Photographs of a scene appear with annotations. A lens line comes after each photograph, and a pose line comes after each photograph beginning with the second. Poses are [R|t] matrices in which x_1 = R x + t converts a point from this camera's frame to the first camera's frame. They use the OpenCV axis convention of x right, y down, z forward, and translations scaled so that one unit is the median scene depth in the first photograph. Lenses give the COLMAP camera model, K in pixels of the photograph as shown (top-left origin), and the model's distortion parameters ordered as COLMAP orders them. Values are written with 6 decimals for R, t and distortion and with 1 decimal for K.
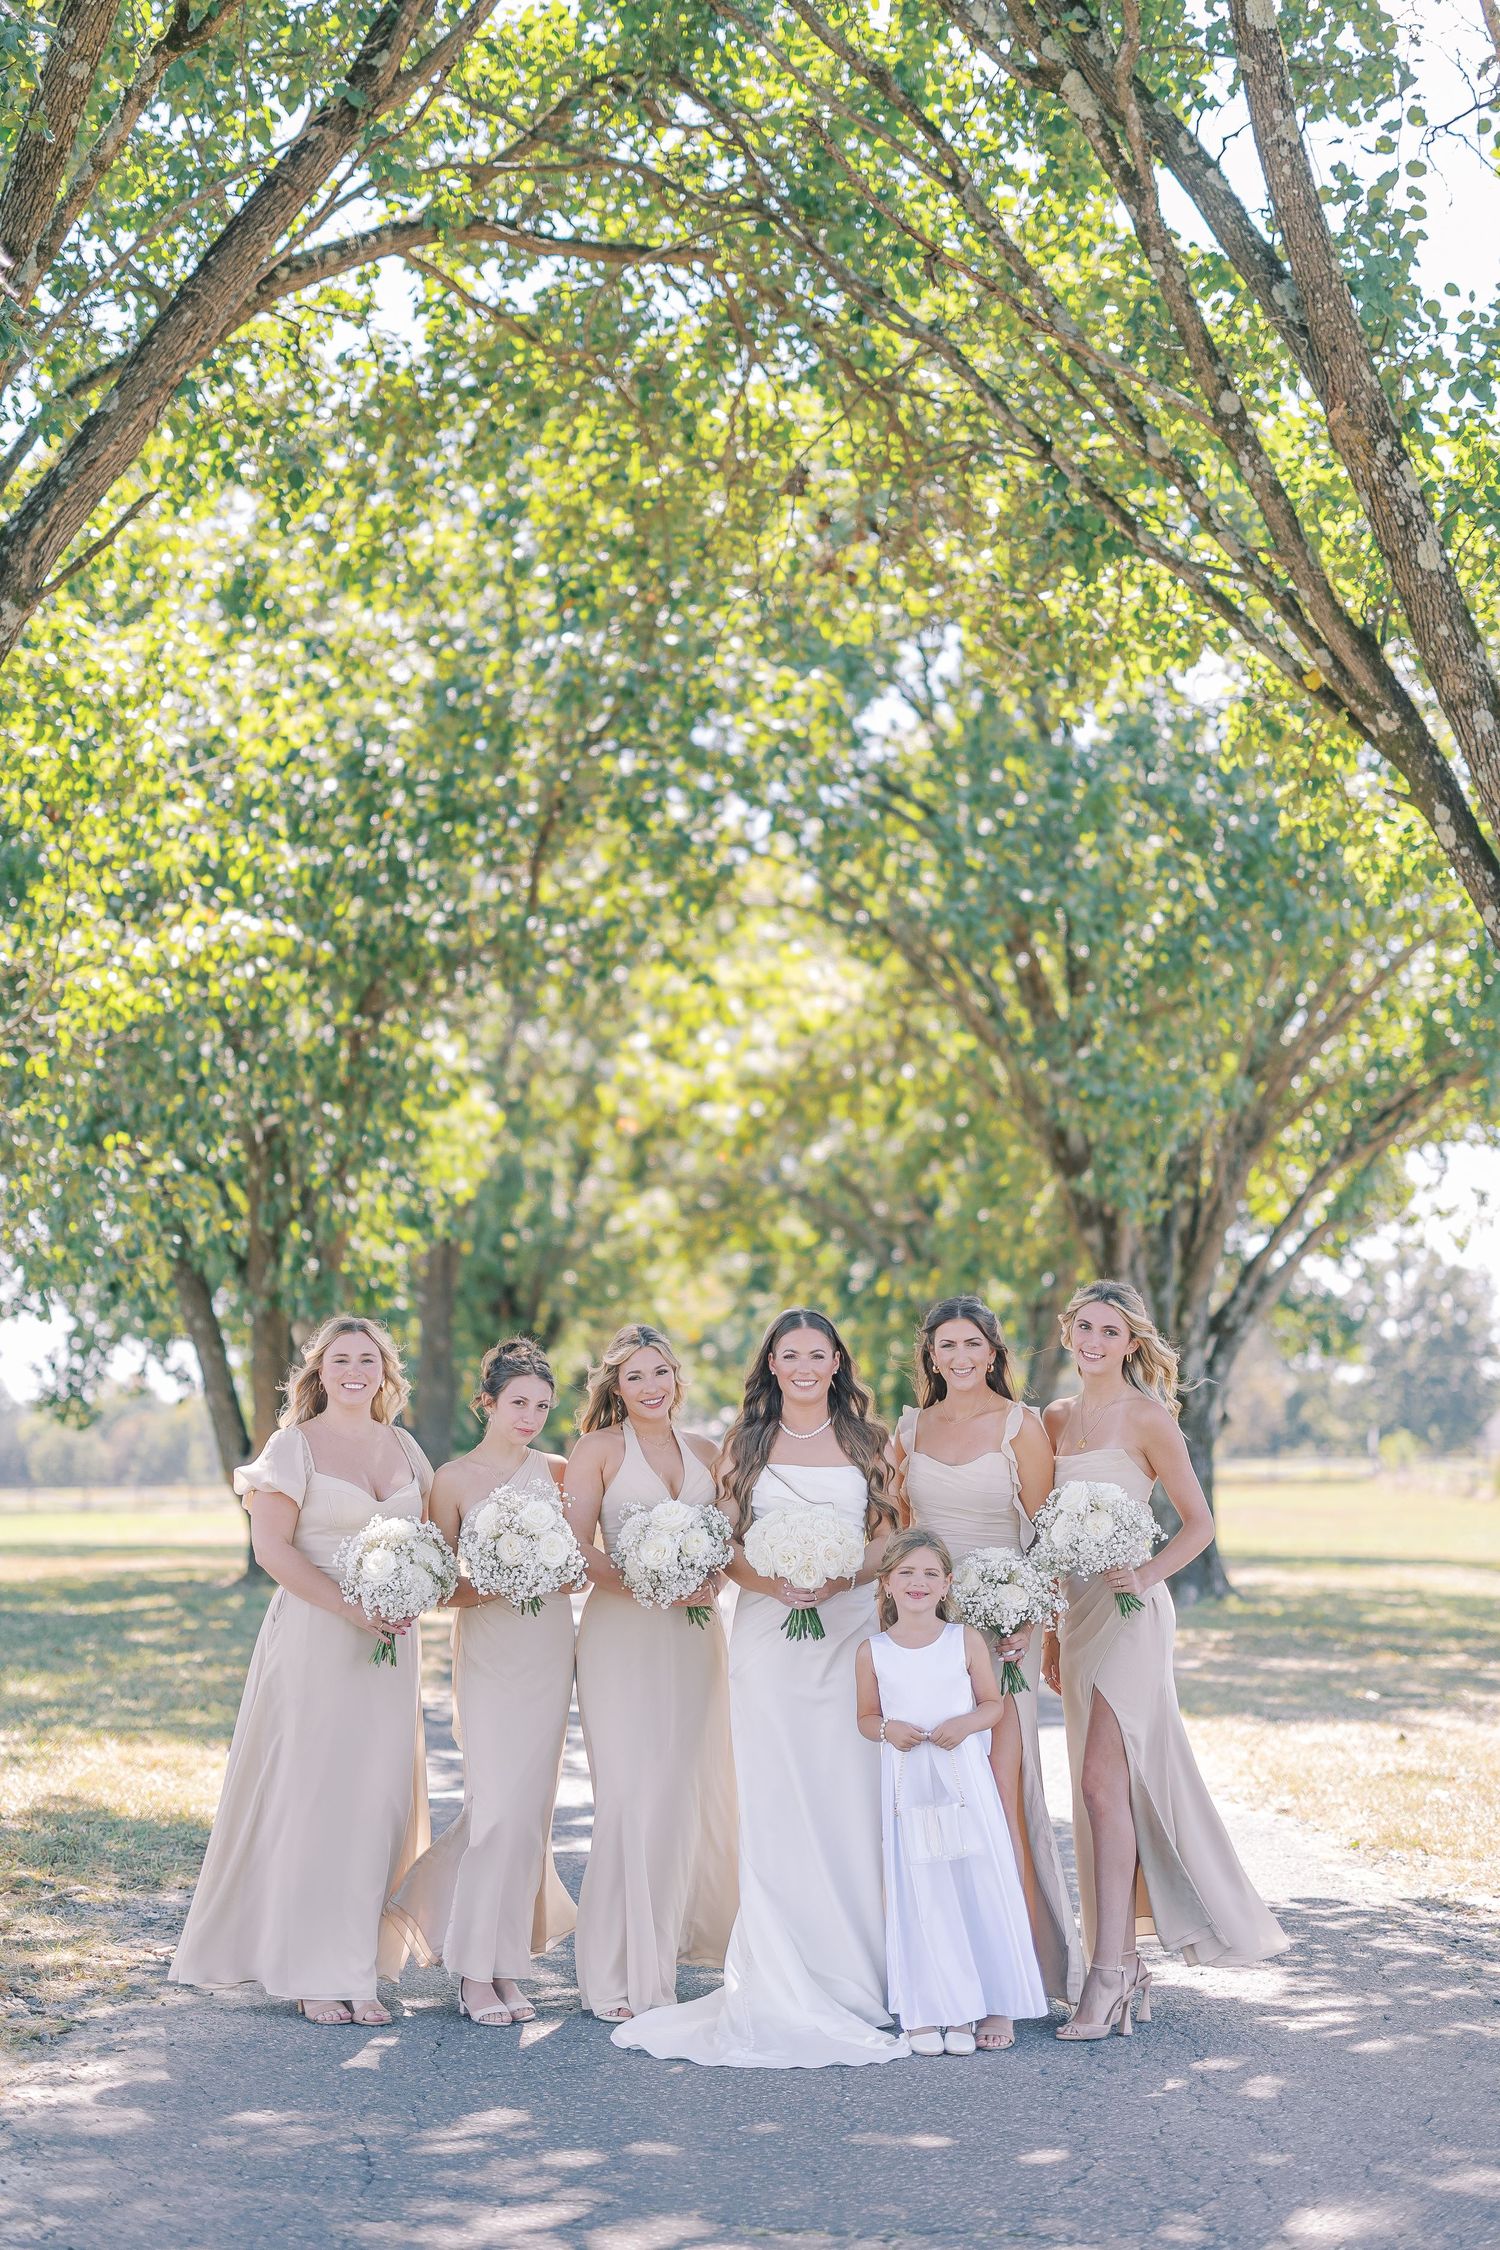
lens RADIAL K [[3434.4, 0, 756.5], [0, 3434.4, 1153.8], [0, 0, 1]] dist [0.019630, -0.025946]
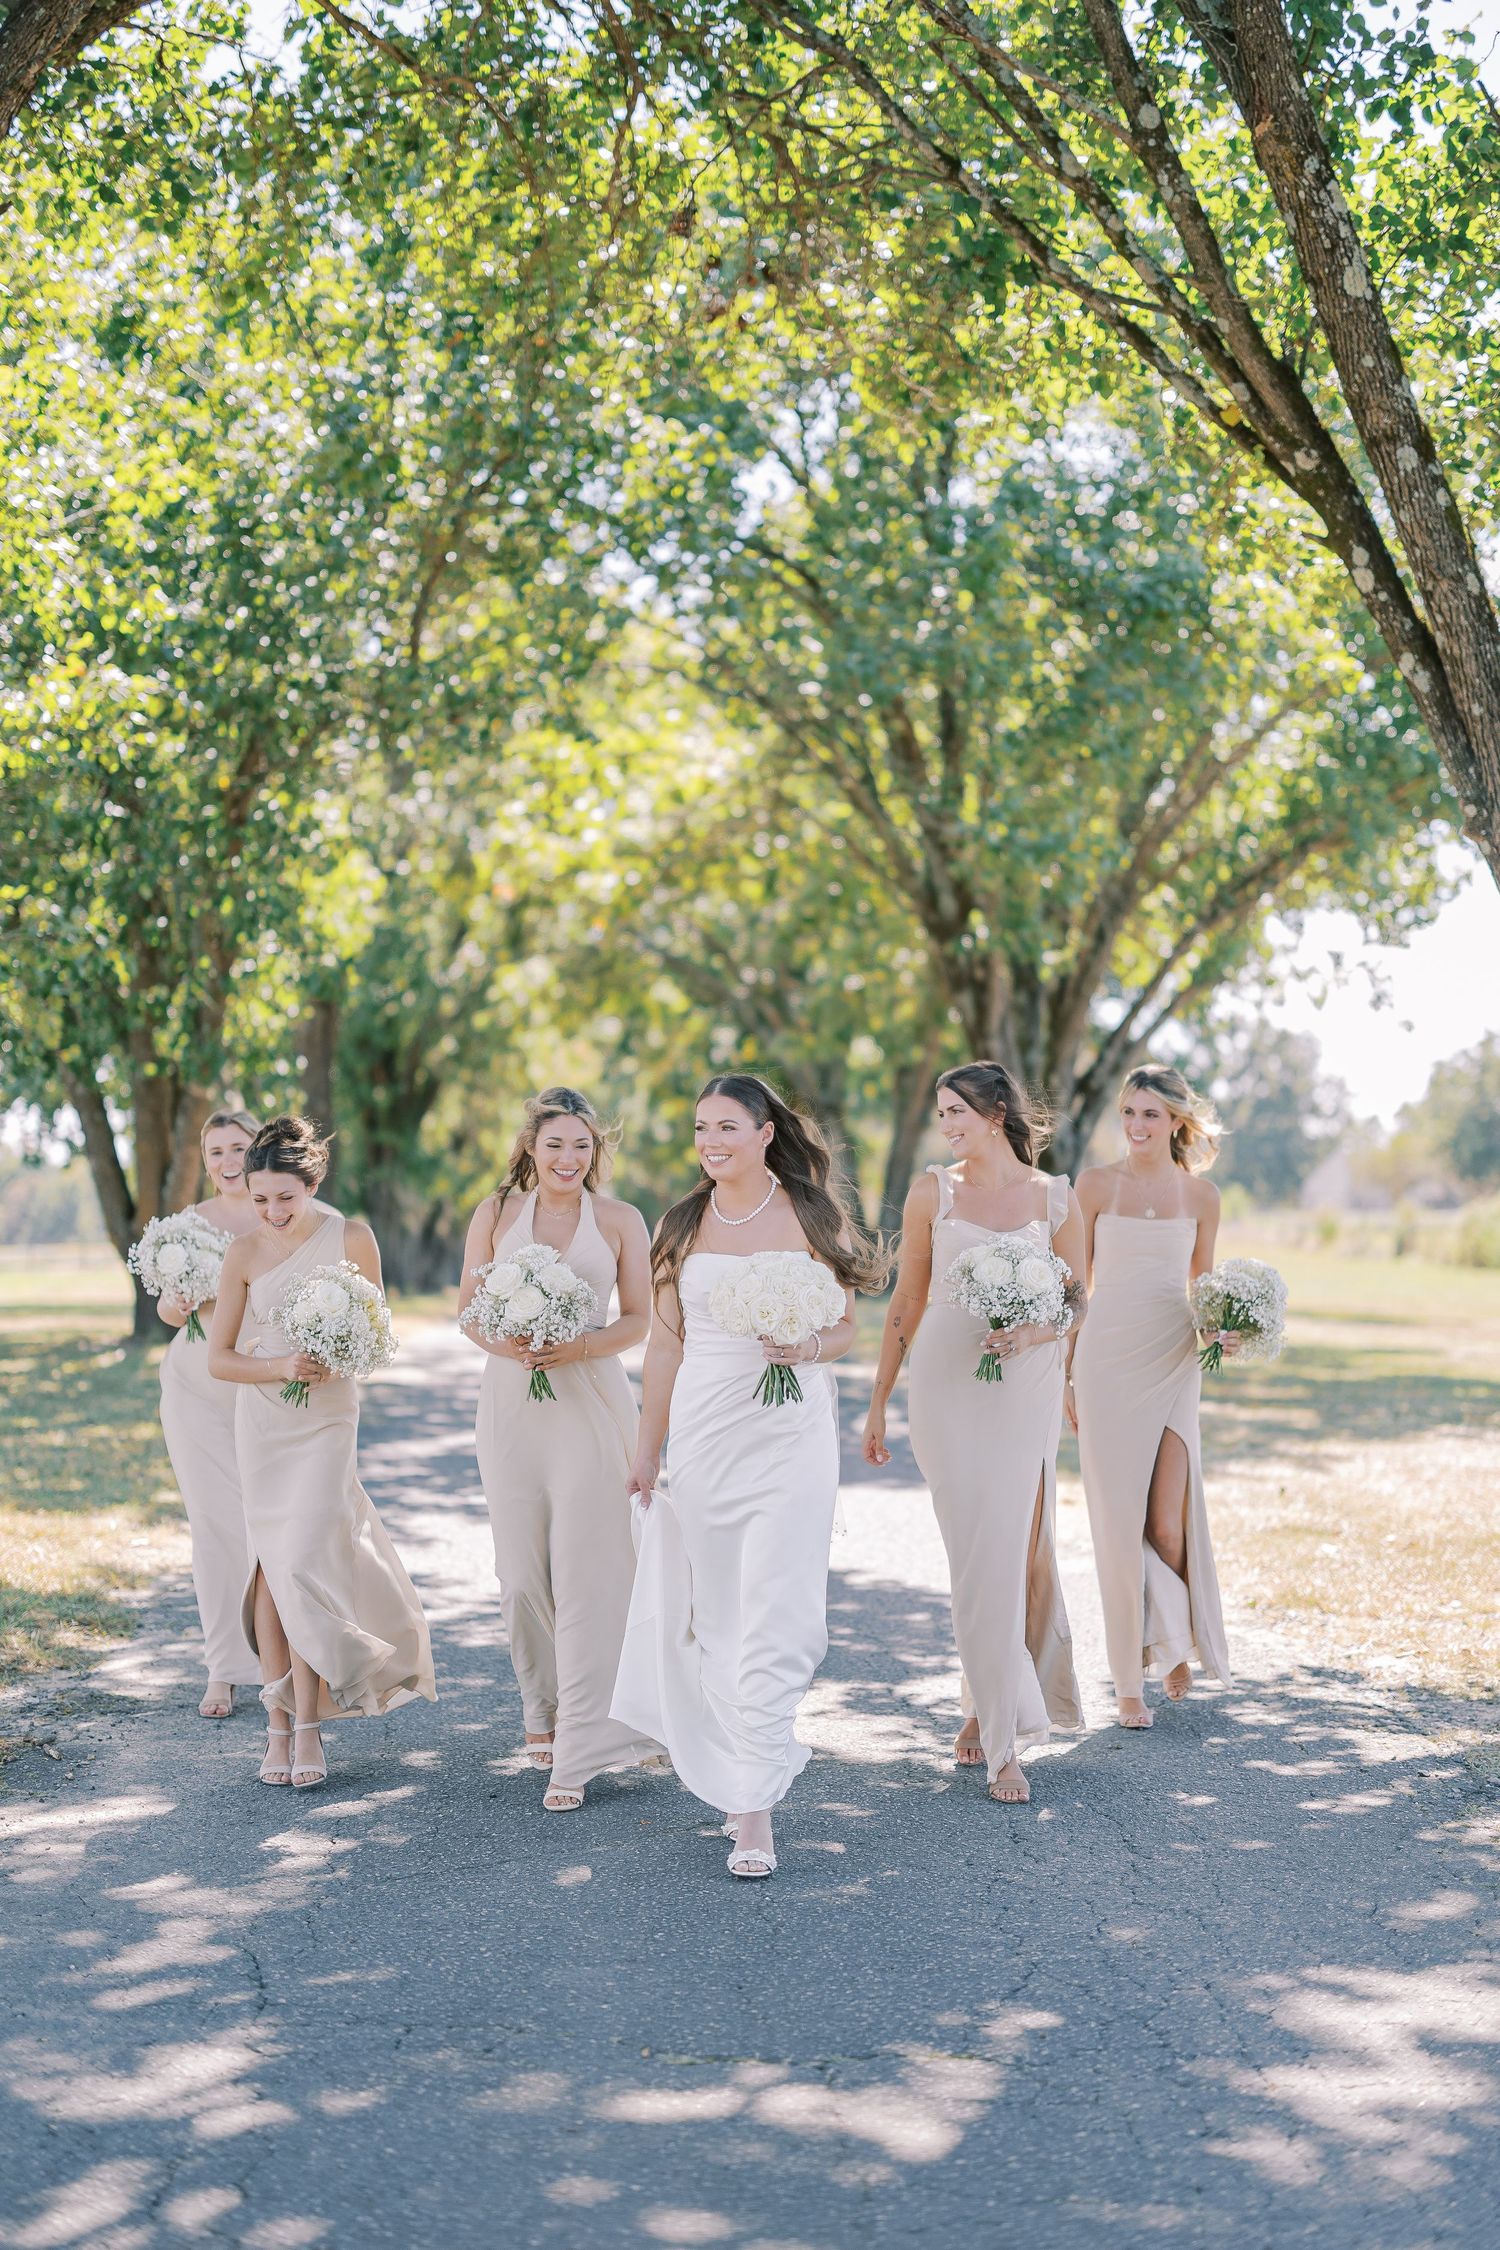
lens RADIAL K [[3268.8, 0, 750.0], [0, 3268.8, 1125.0], [0, 0, 1]] dist [0.023865, 0.038643]
pose [[0.999227, -0.002520, 0.039218, -0.005703], [0.000131, 0.998151, 0.060783, 0.003086], [-0.039299, -0.060731, 0.997380, 0.048178]]
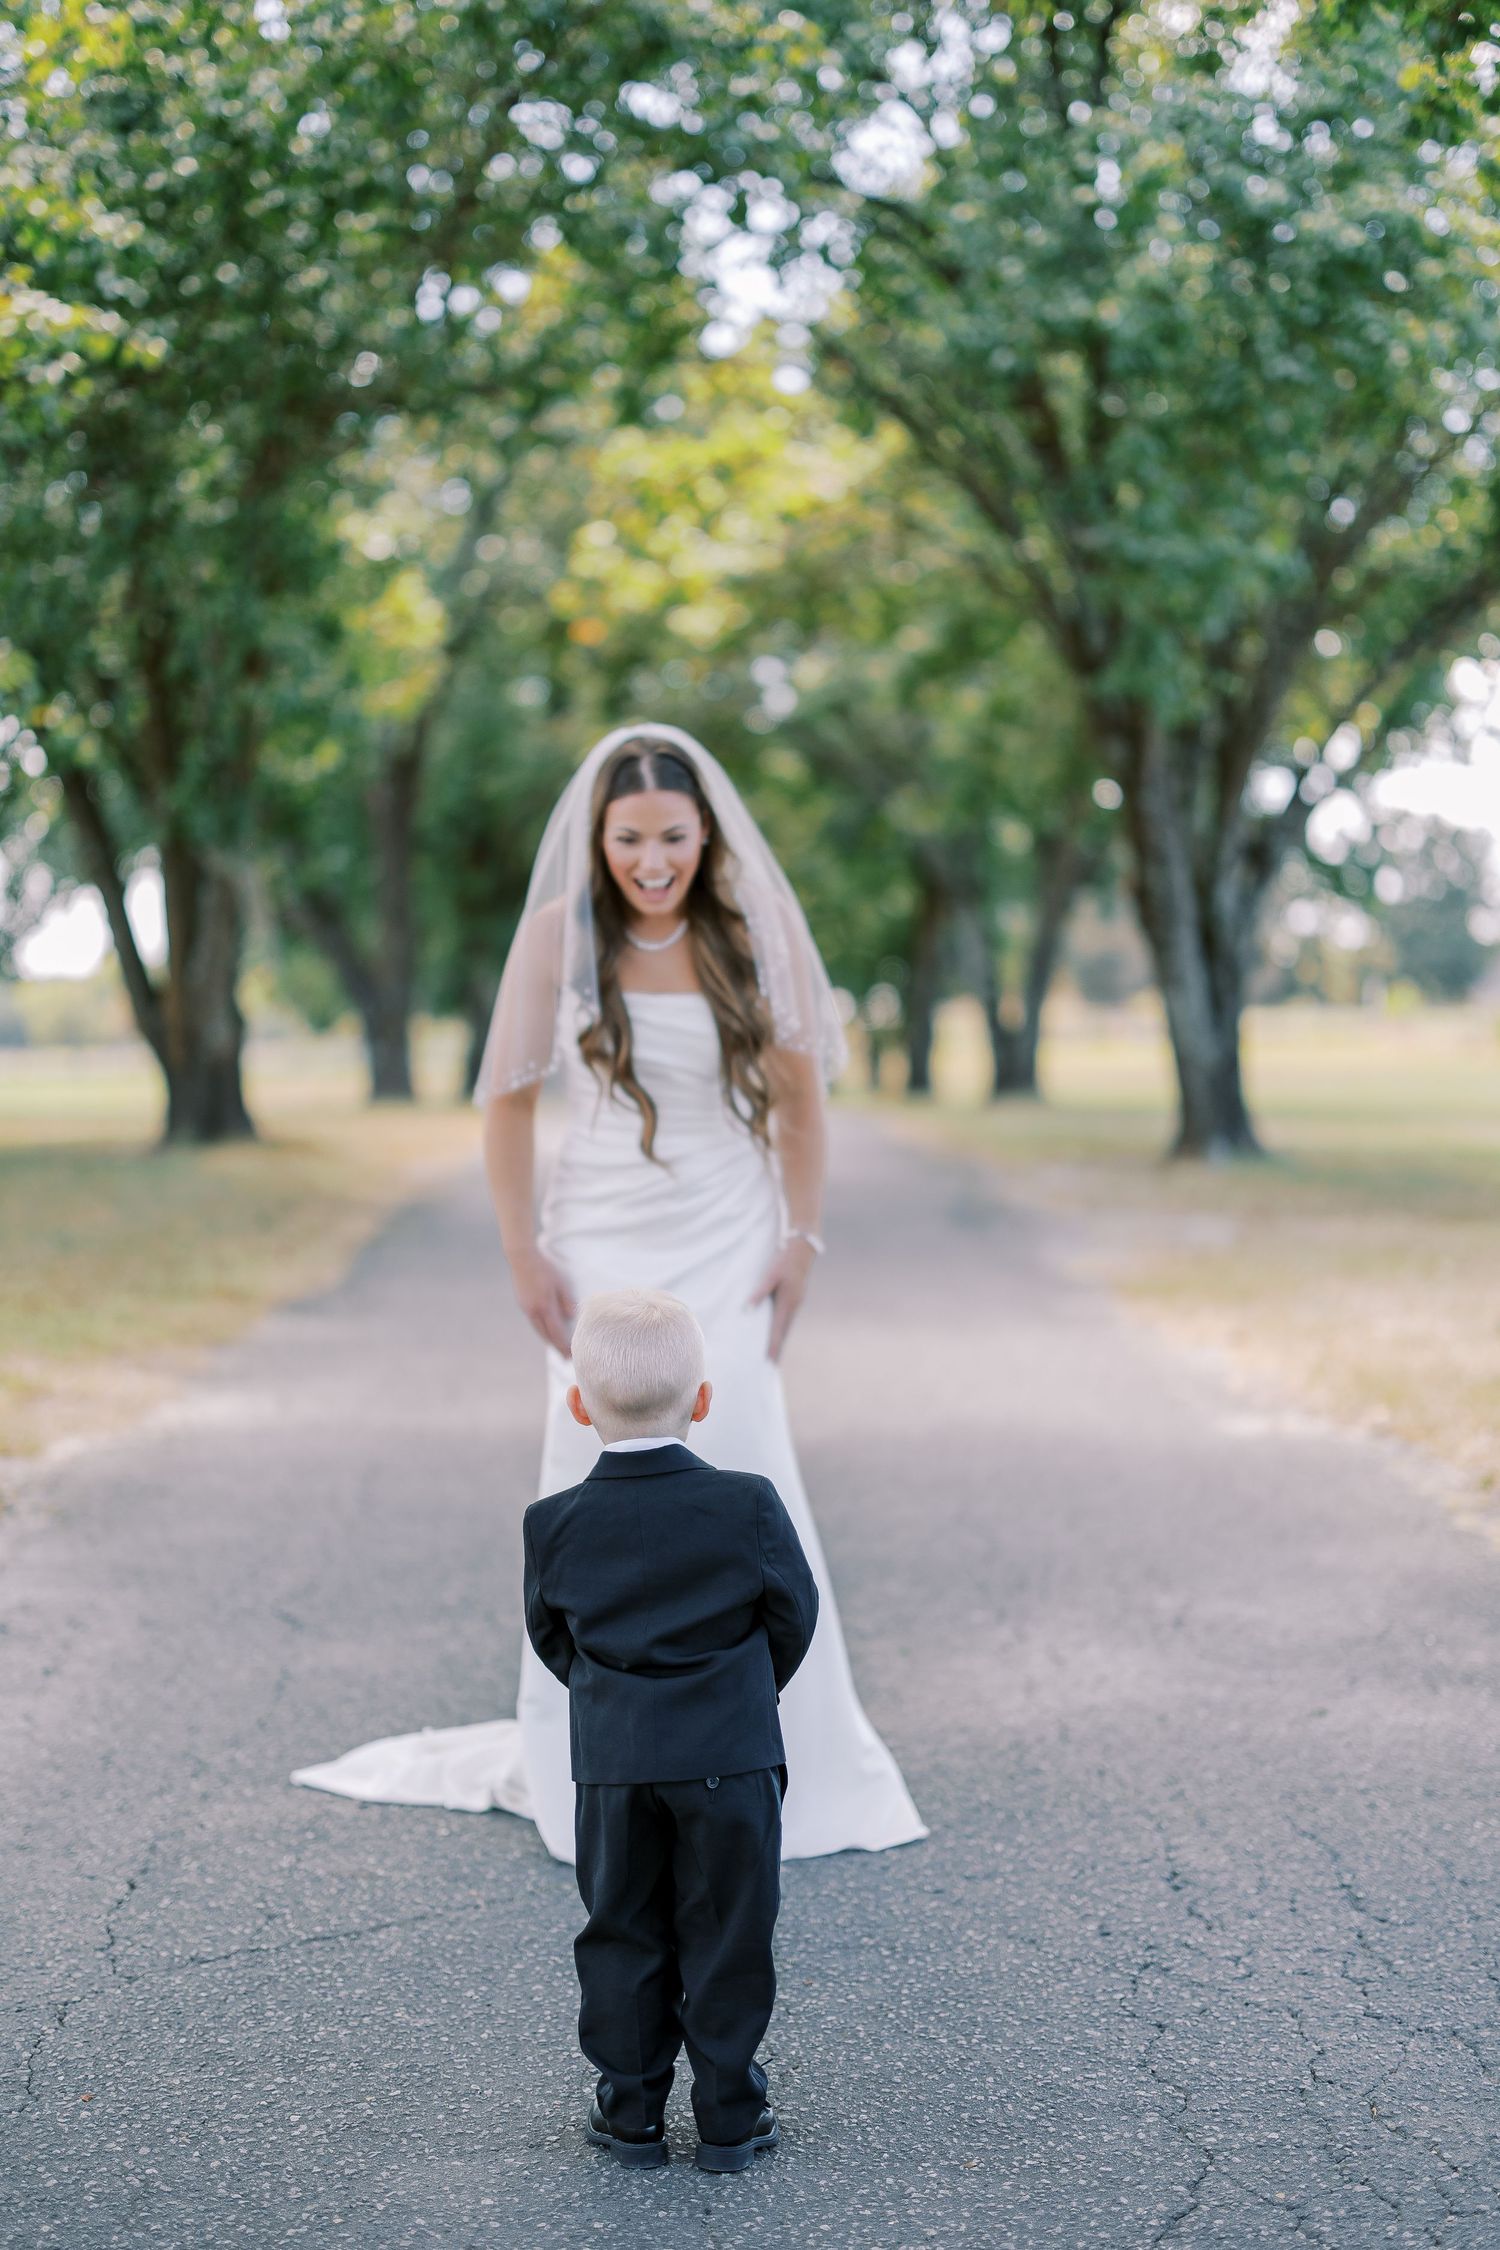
lens RADIAL K [[3278.1, 0, 860.5], [0, 3278.1, 1313.7], [0, 0, 1]] dist [0.023837, -0.027703]
pose [[0.999527, -0.008644, 0.029526, 0.009225], [0.003356, 0.984628, 0.174634, 0.029614], [-0.030582, -0.174452, 0.984191, 0.229883]]
